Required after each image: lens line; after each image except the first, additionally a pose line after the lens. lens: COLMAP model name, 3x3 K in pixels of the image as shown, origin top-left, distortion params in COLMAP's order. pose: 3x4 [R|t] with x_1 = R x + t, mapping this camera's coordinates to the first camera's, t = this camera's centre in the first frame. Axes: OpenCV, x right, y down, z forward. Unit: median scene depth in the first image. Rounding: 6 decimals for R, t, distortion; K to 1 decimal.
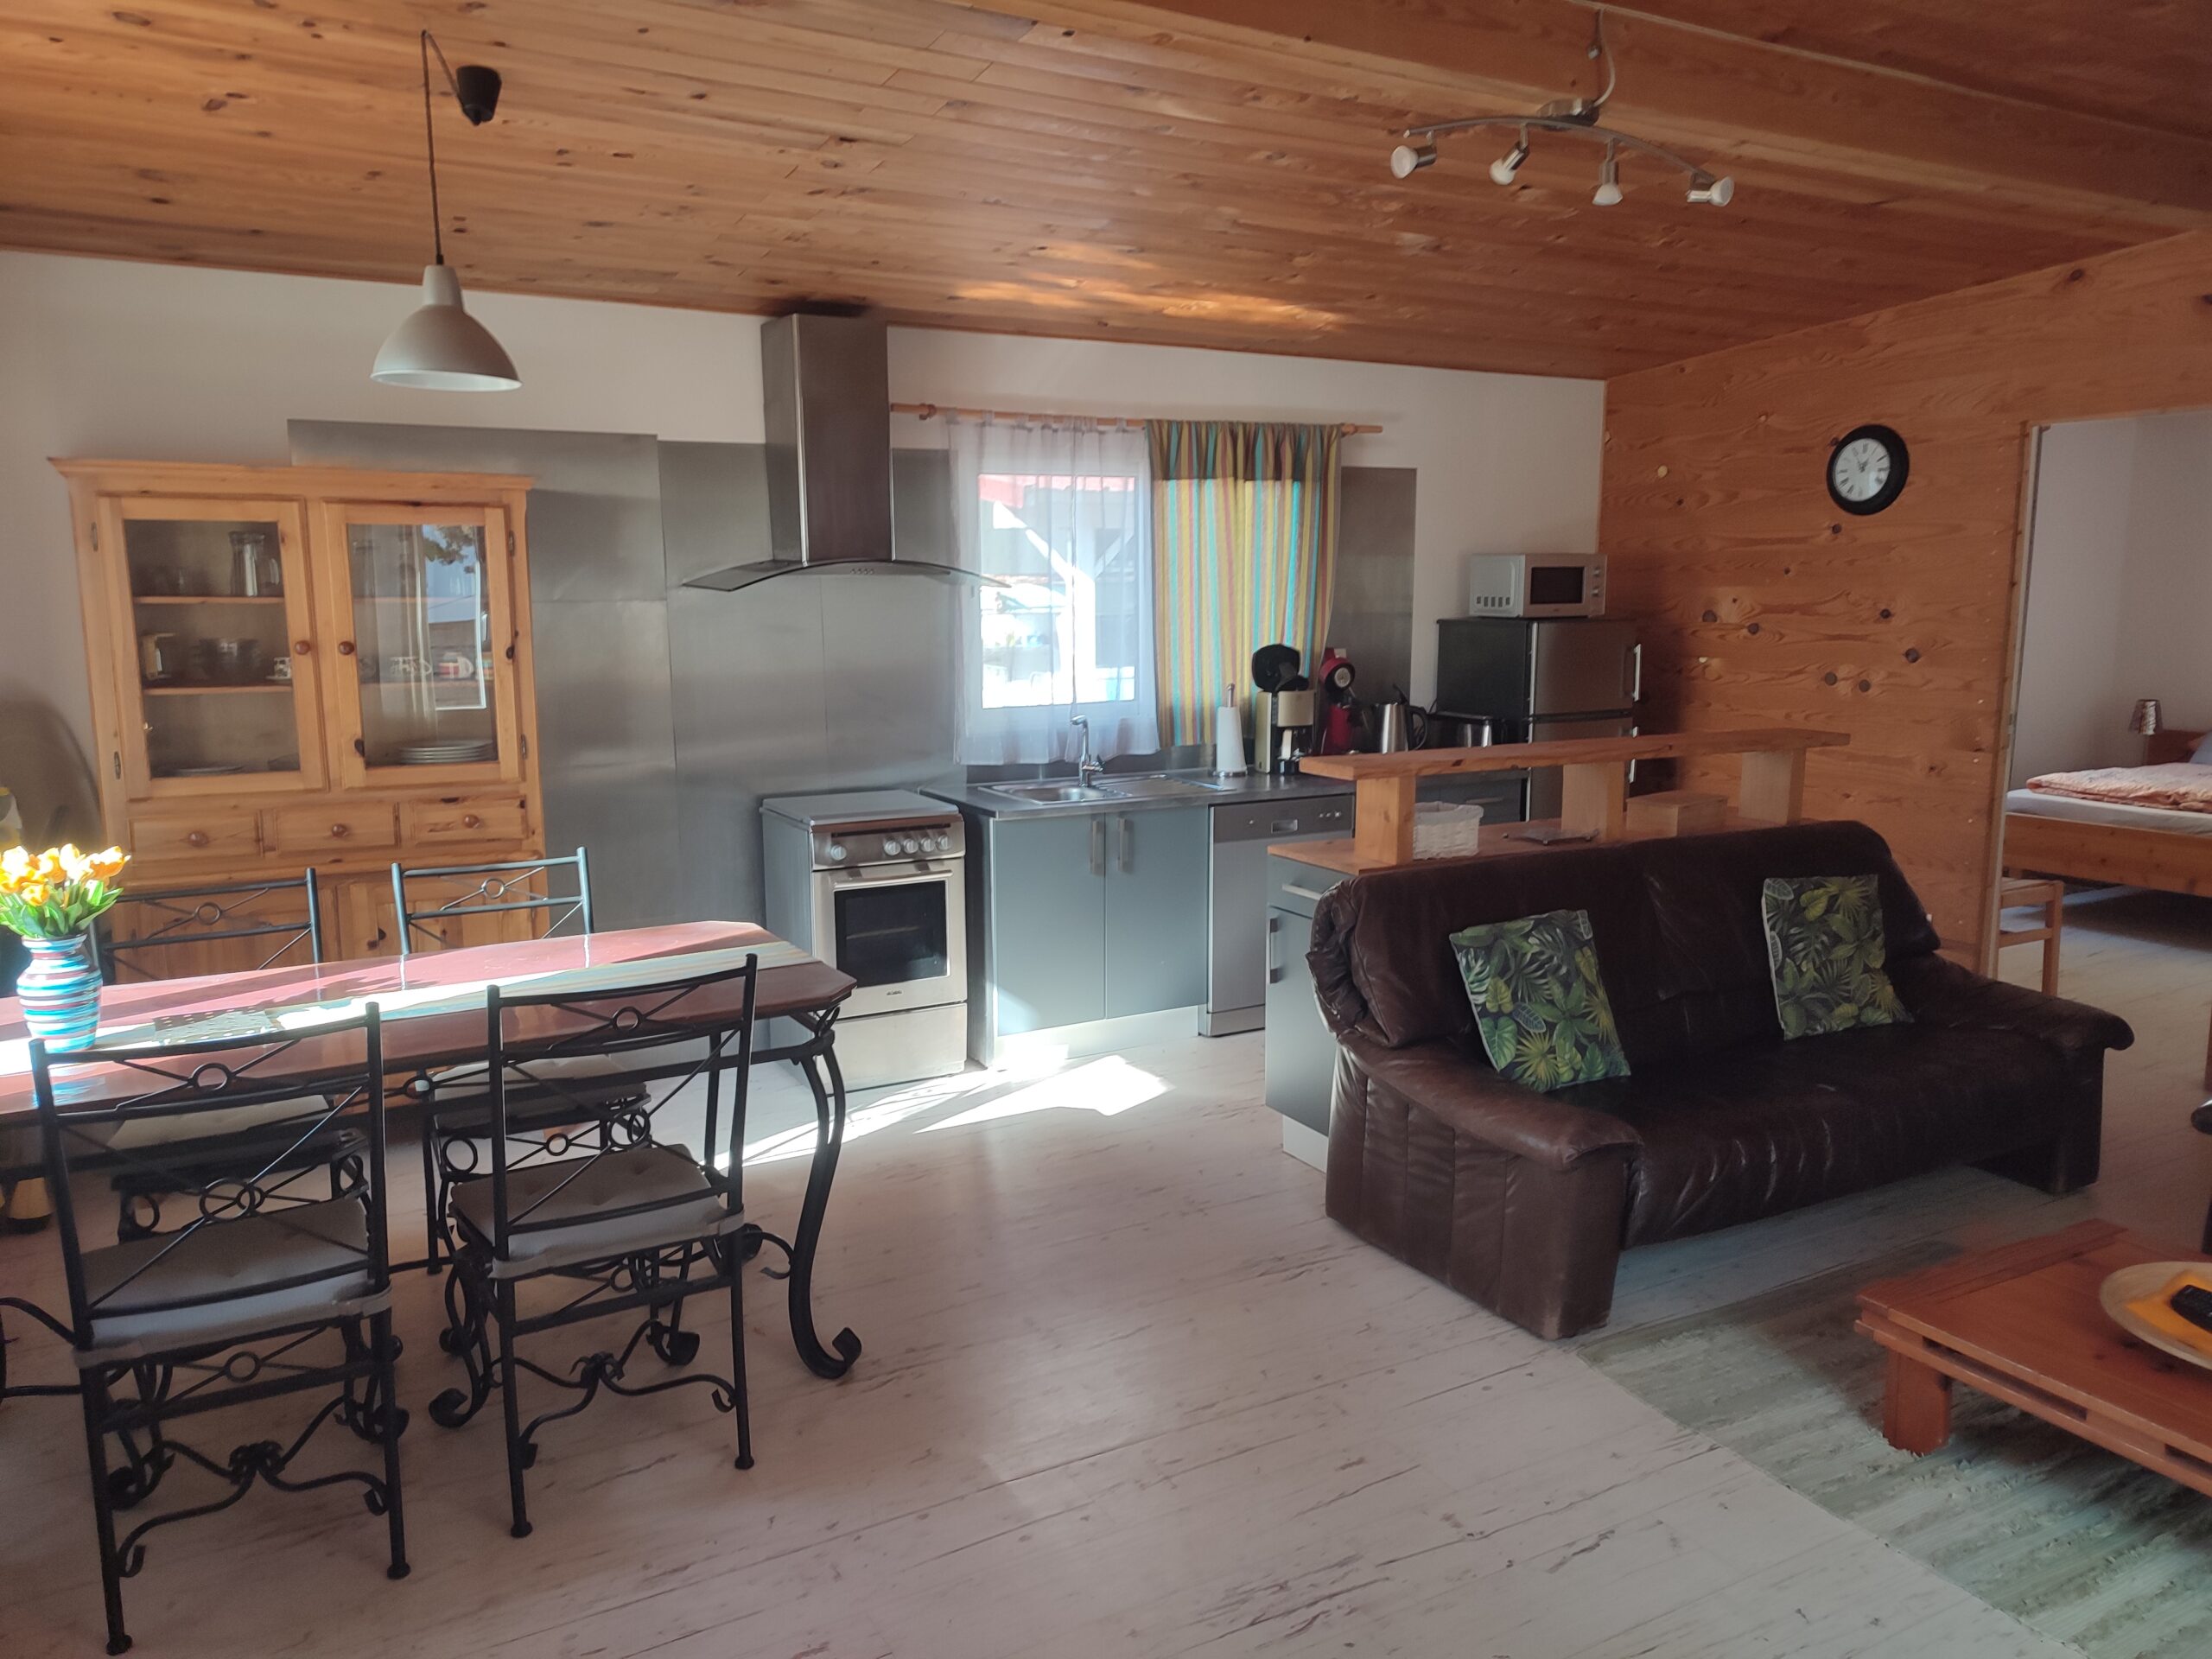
lens RADIAL K [[1639.8, 0, 1106.0], [0, 1639.8, 829.5], [0, 0, 1]] dist [0.046244, -0.027556]
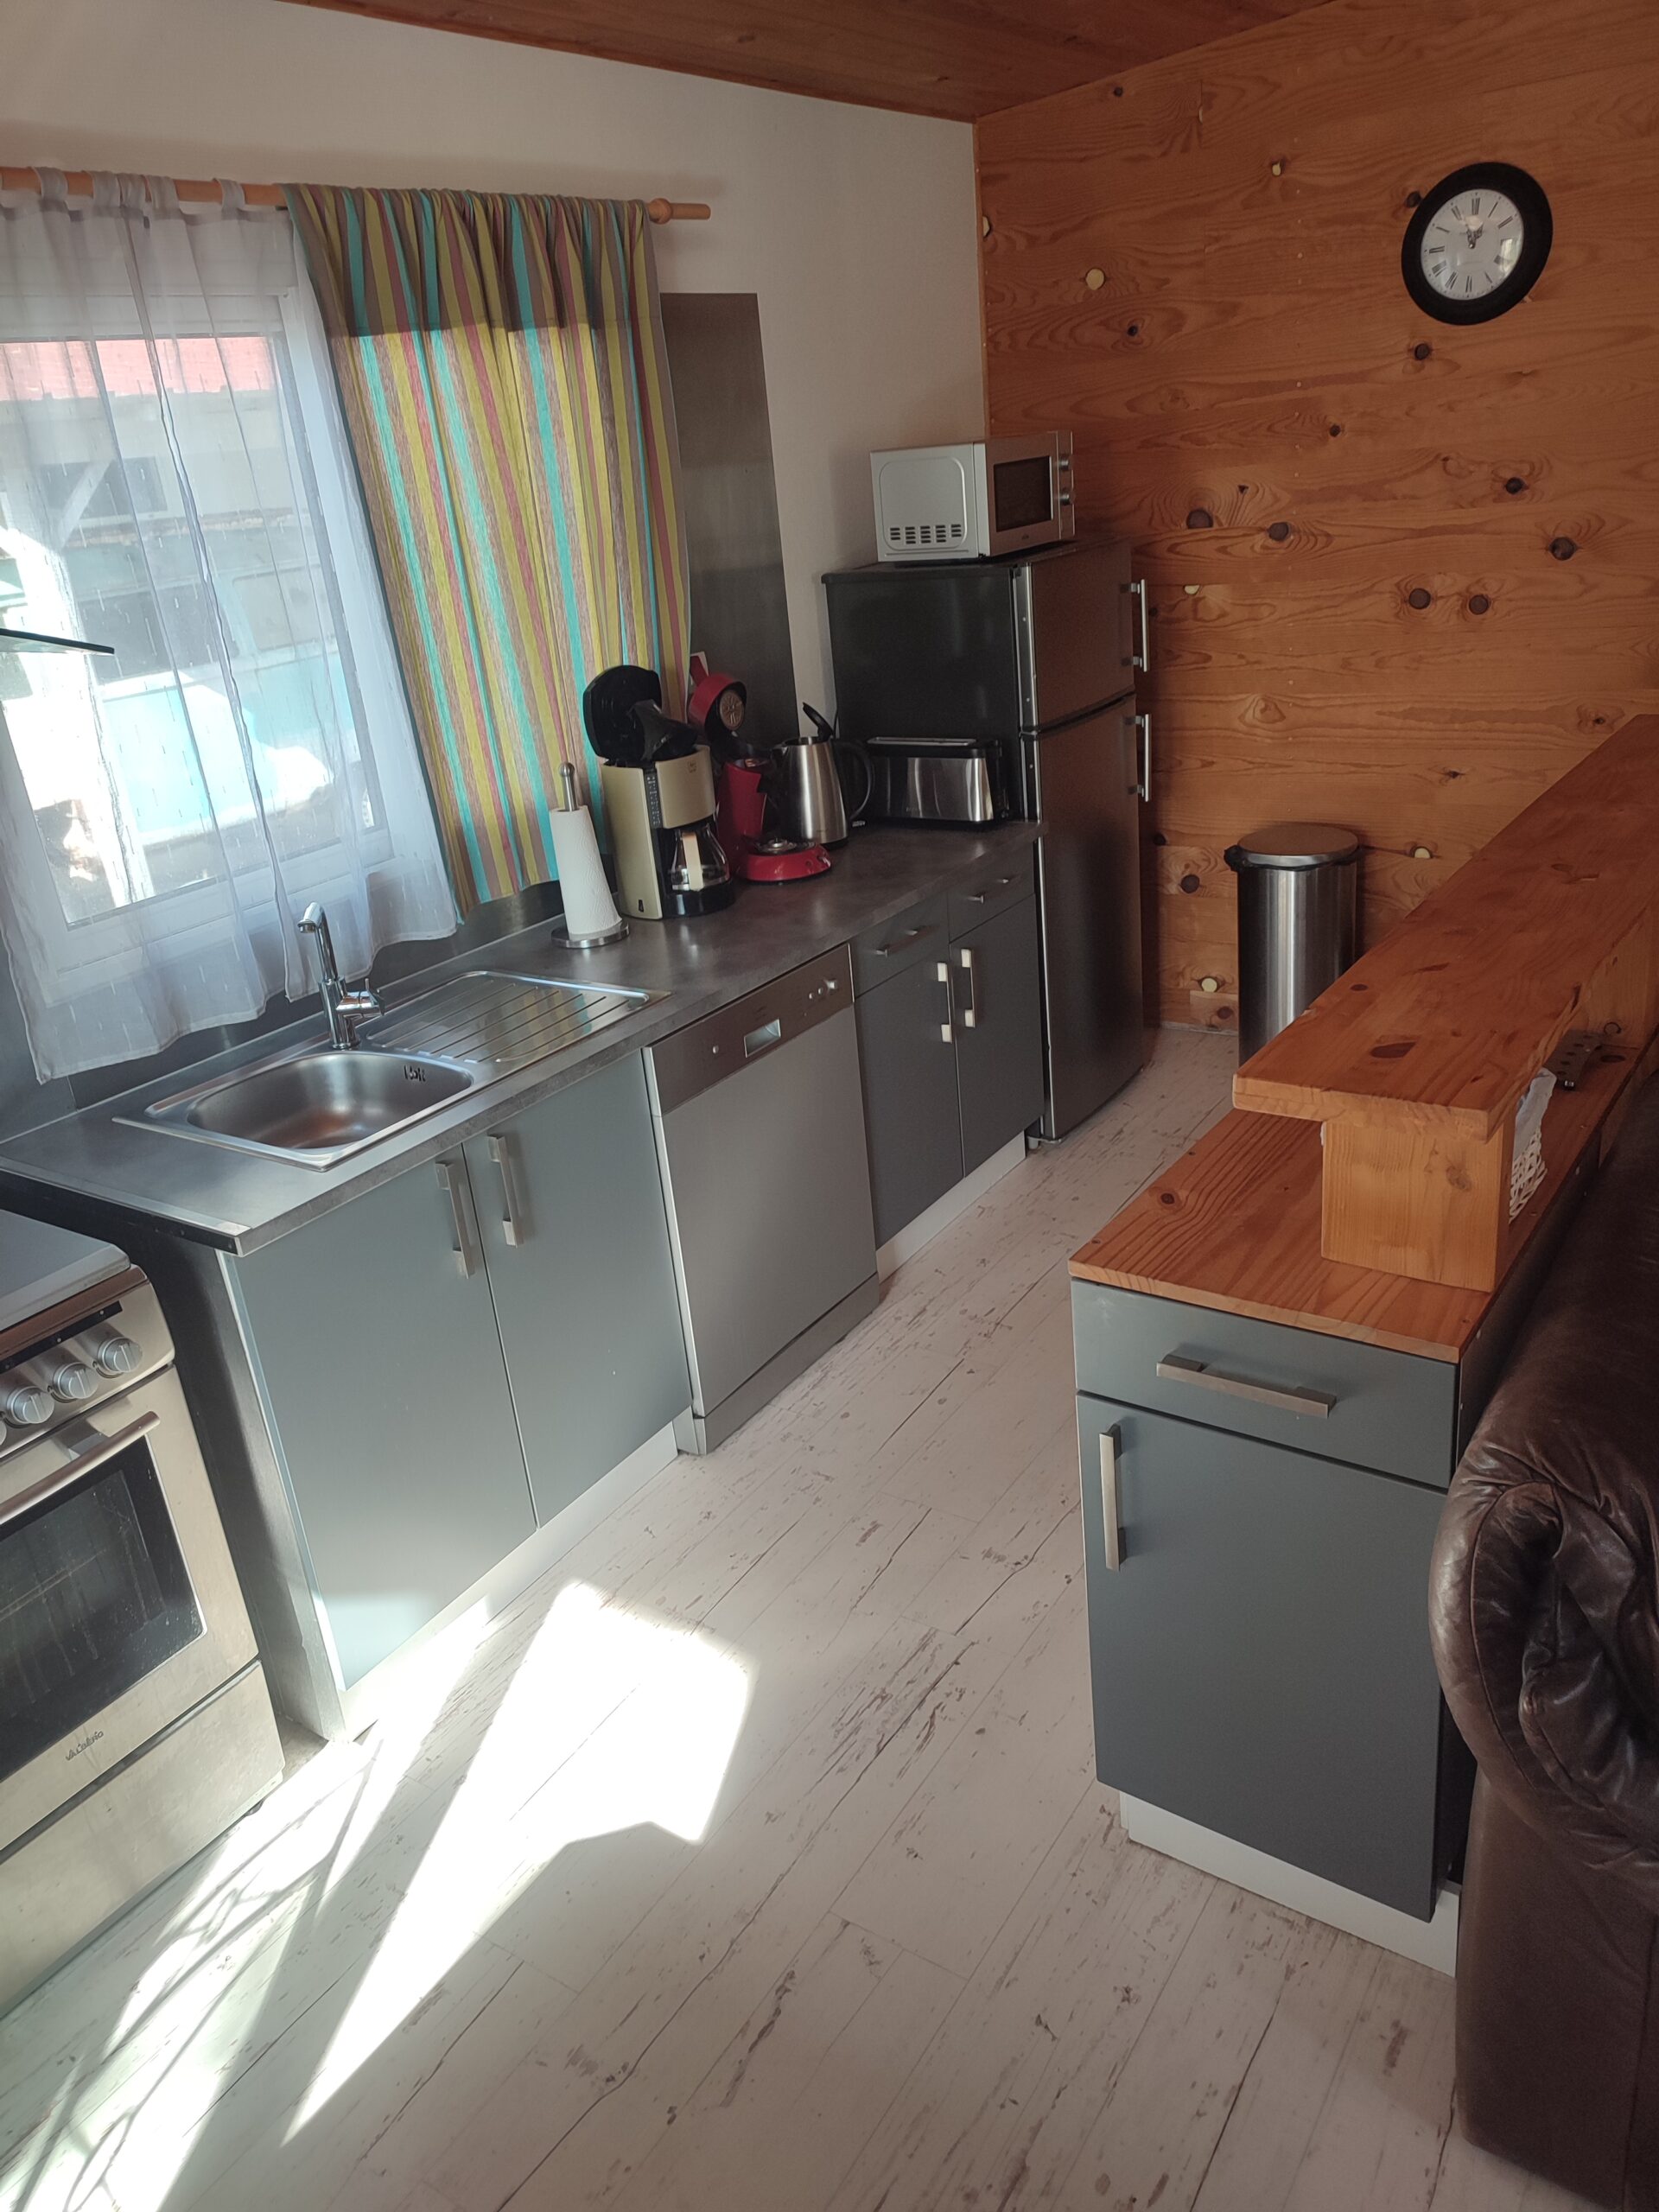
lens RADIAL K [[1616.3, 0, 829.5], [0, 1616.3, 1106.0], [0, 0, 1]] dist [0.049115, -0.037345]
pose [[0.892939, -0.246830, 0.376477, -0.066409], [0.160503, 0.955883, 0.246021, -0.097733], [-0.420593, -0.159256, 0.893162, 0.498442]]
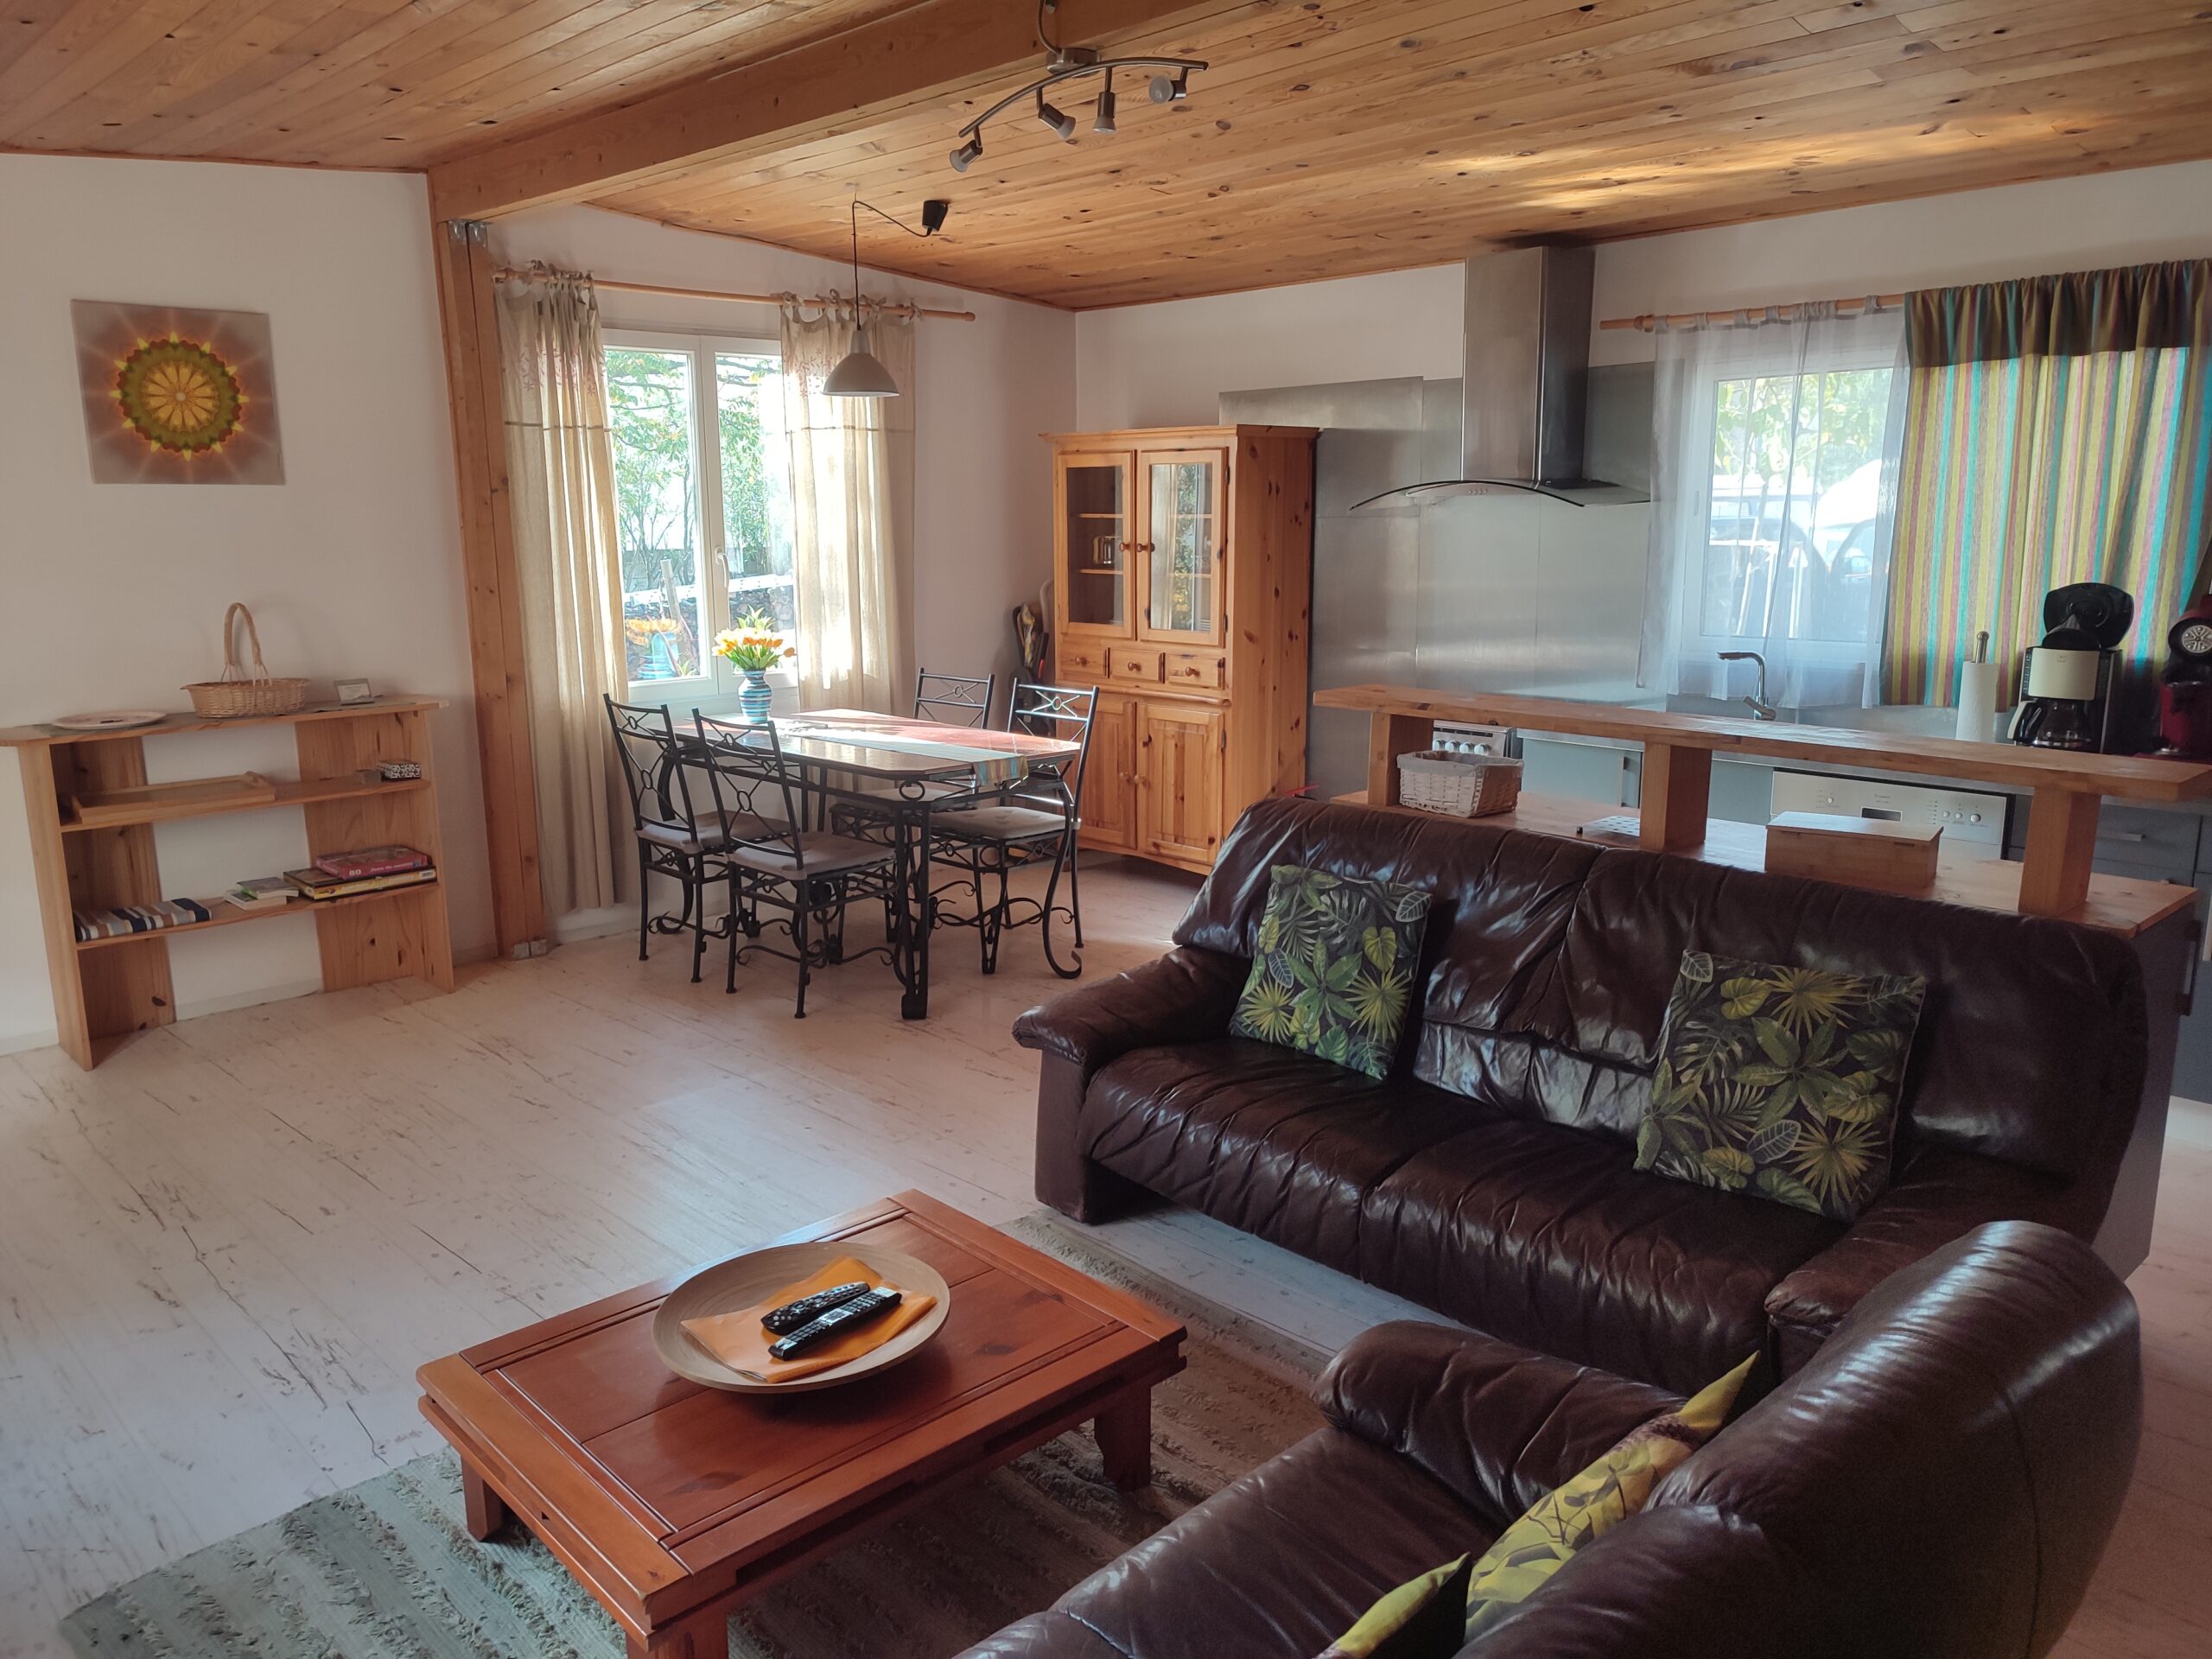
lens RADIAL K [[1634.7, 0, 1106.0], [0, 1634.7, 829.5], [0, 0, 1]] dist [0.038173, -0.008601]
pose [[0.238380, 0.196158, -0.951156, 0.725972], [-0.135840, 0.976496, 0.167340, -0.071893], [0.961625, 0.089314, 0.259423, 0.417863]]
